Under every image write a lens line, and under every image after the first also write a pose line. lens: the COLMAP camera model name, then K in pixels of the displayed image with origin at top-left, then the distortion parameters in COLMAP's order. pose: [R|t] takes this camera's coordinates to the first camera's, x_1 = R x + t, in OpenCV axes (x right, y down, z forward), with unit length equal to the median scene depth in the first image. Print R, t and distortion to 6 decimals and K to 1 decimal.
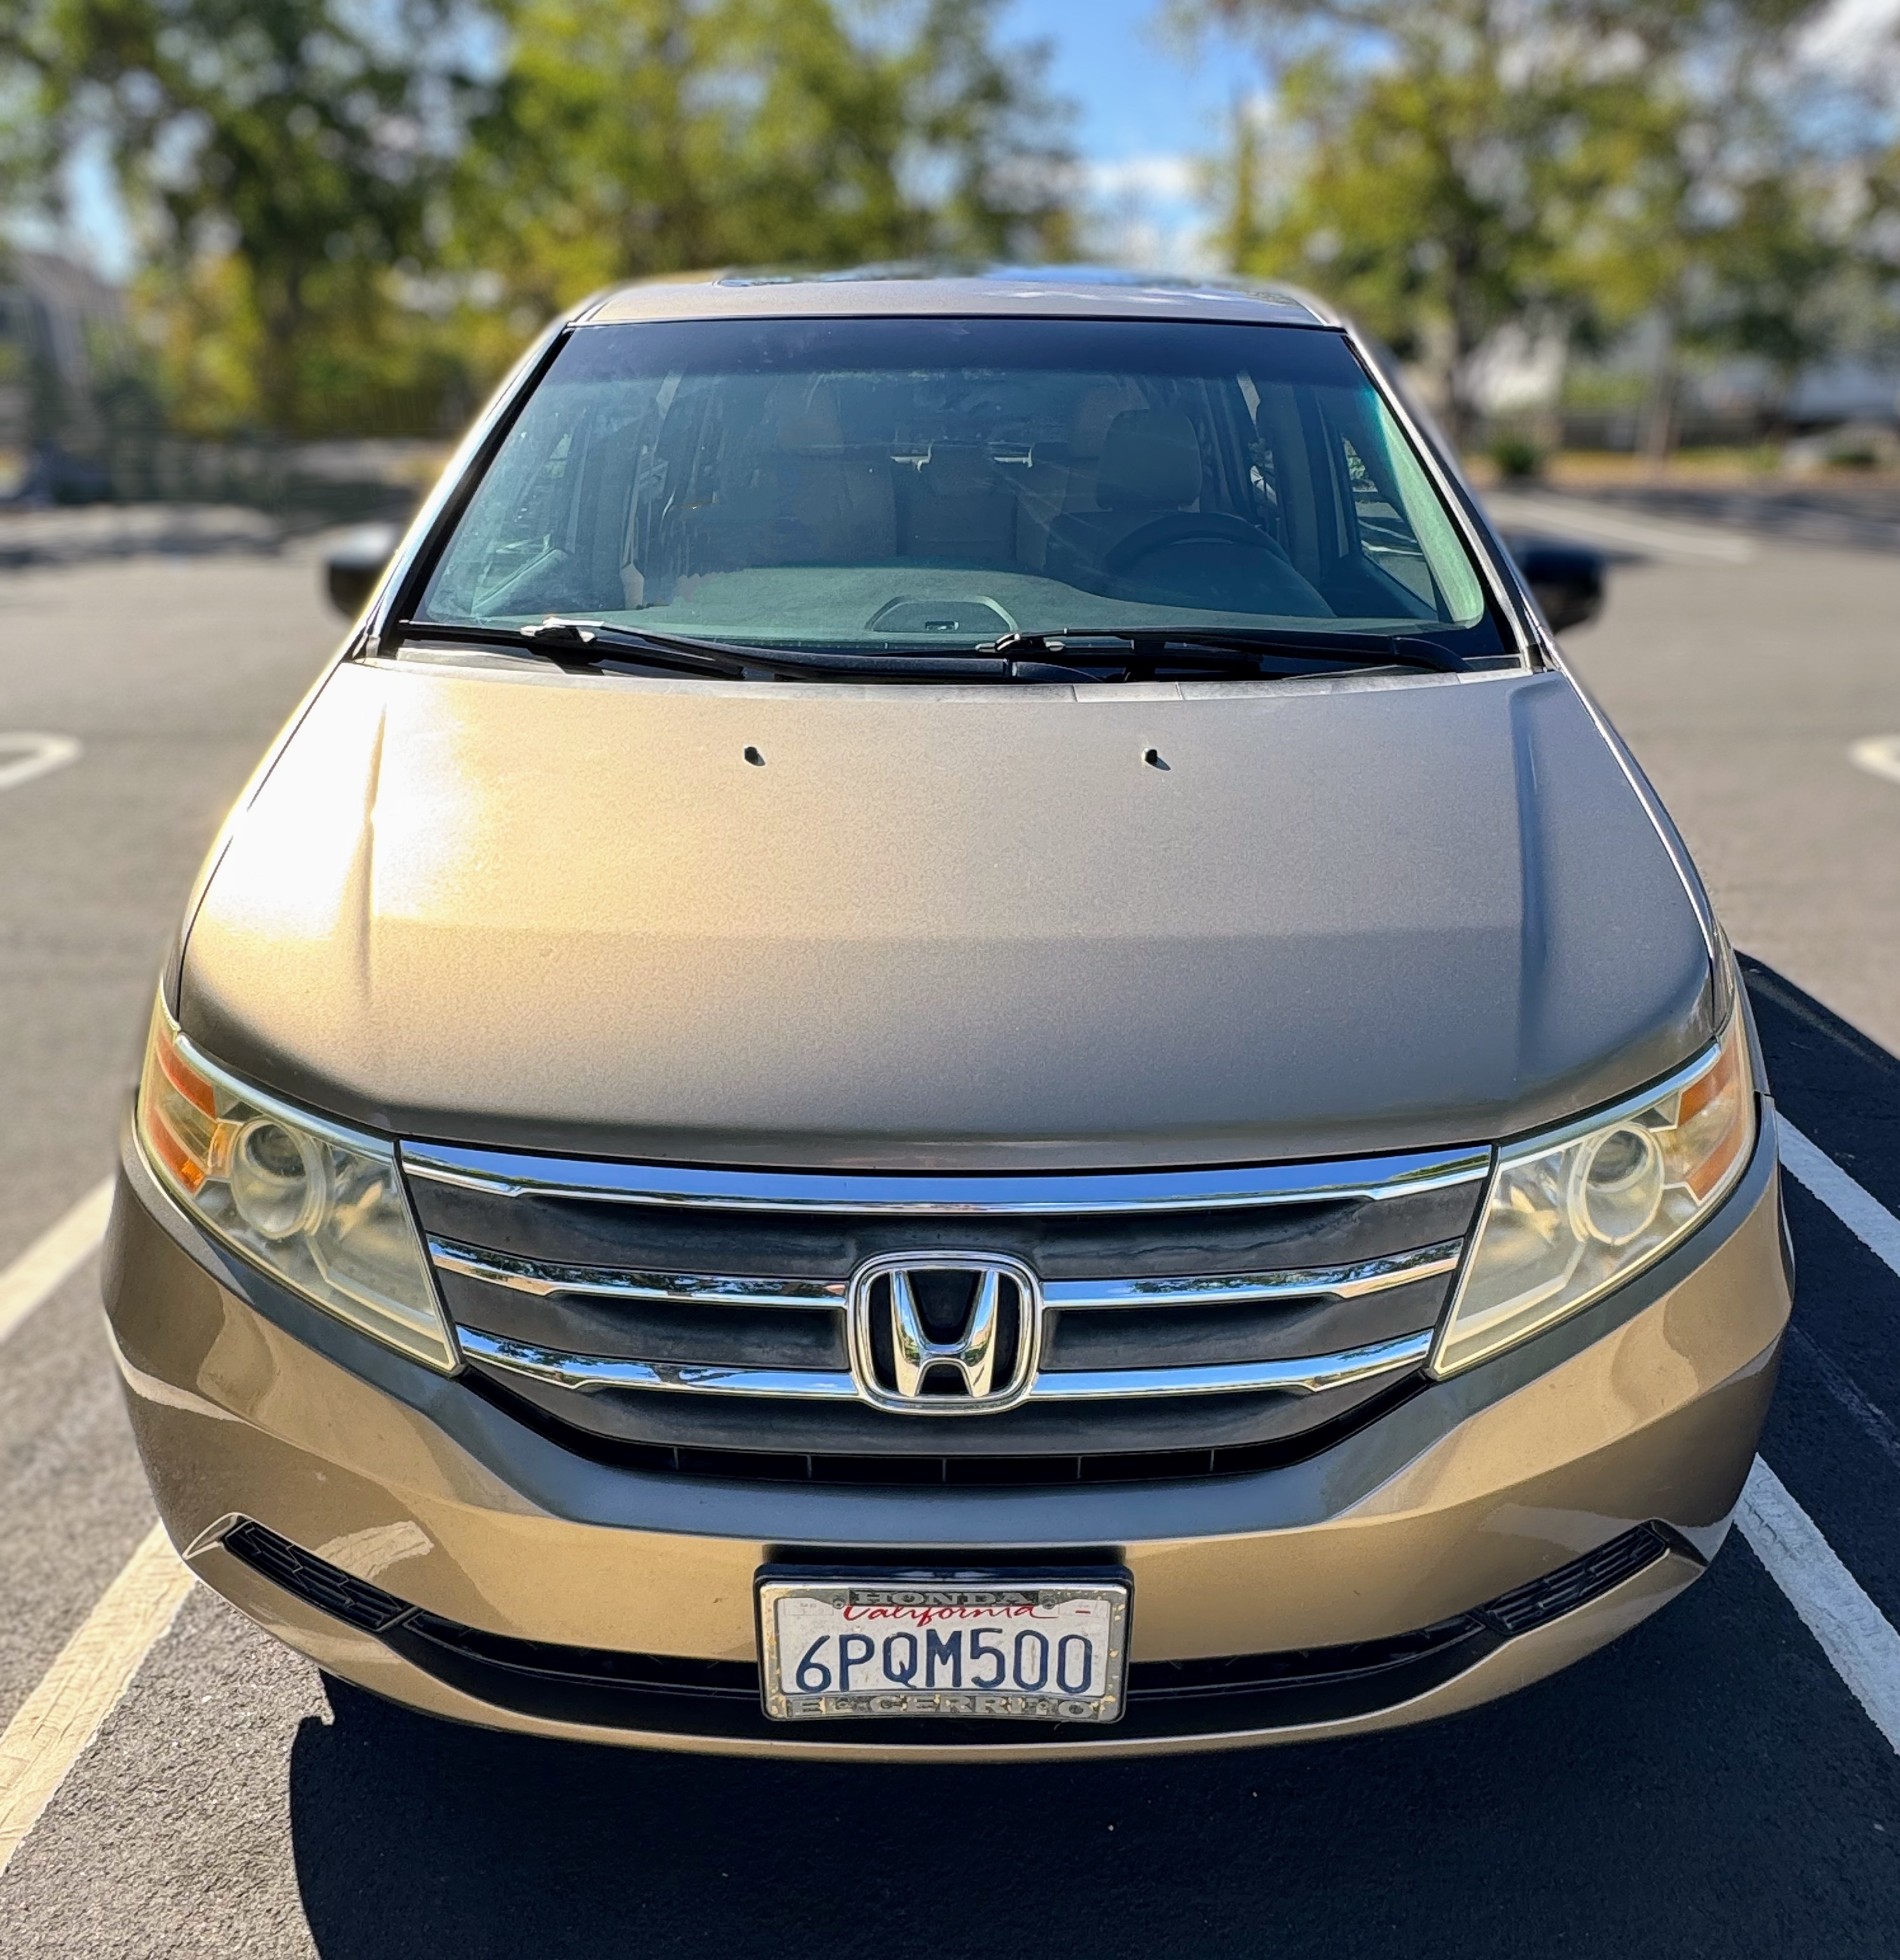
lens RADIAL K [[1389.3, 0, 953.6], [0, 1389.3, 976.0], [0, 0, 1]] dist [-0.024942, 0.021200]
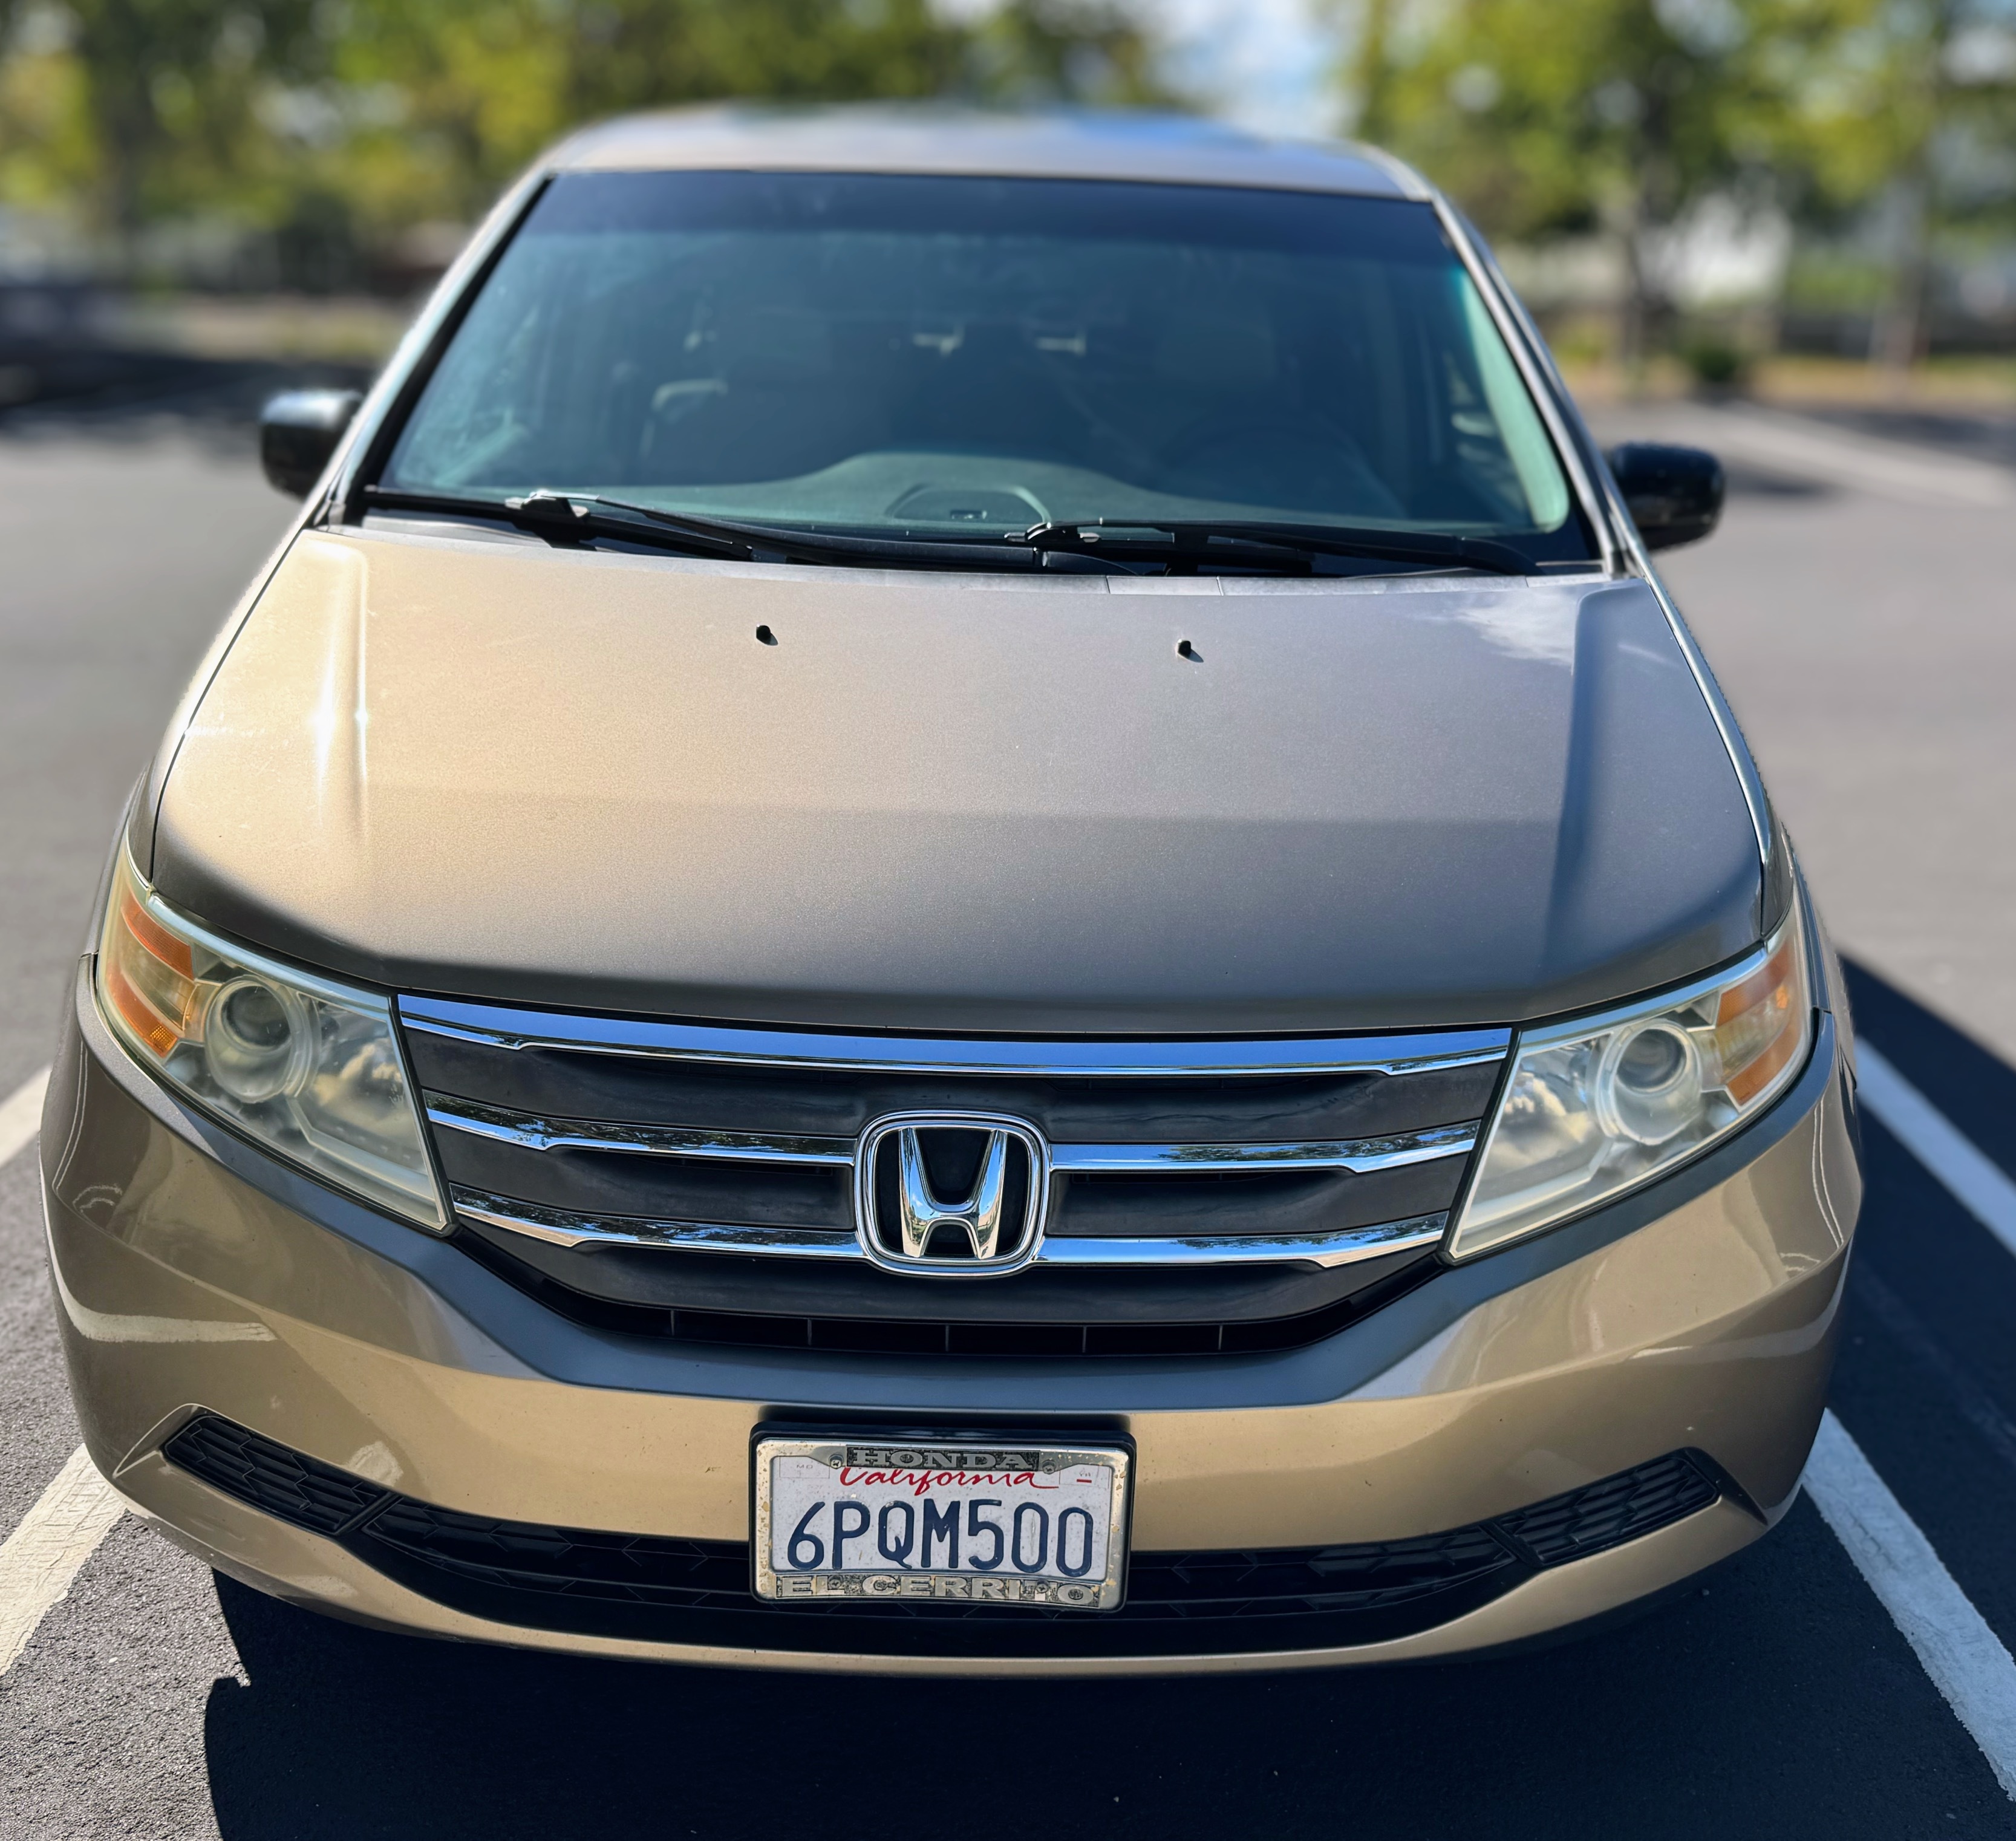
lens RADIAL K [[1822.5, 0, 997.2], [0, 1822.5, 933.6], [0, 0, 1]] dist [0.080709, -0.116285]
pose [[0.999554, 0.027337, 0.012006, 0.004256], [-0.026710, 0.998414, -0.049568, 0.106434], [-0.013342, 0.049225, 0.998699, -0.246839]]
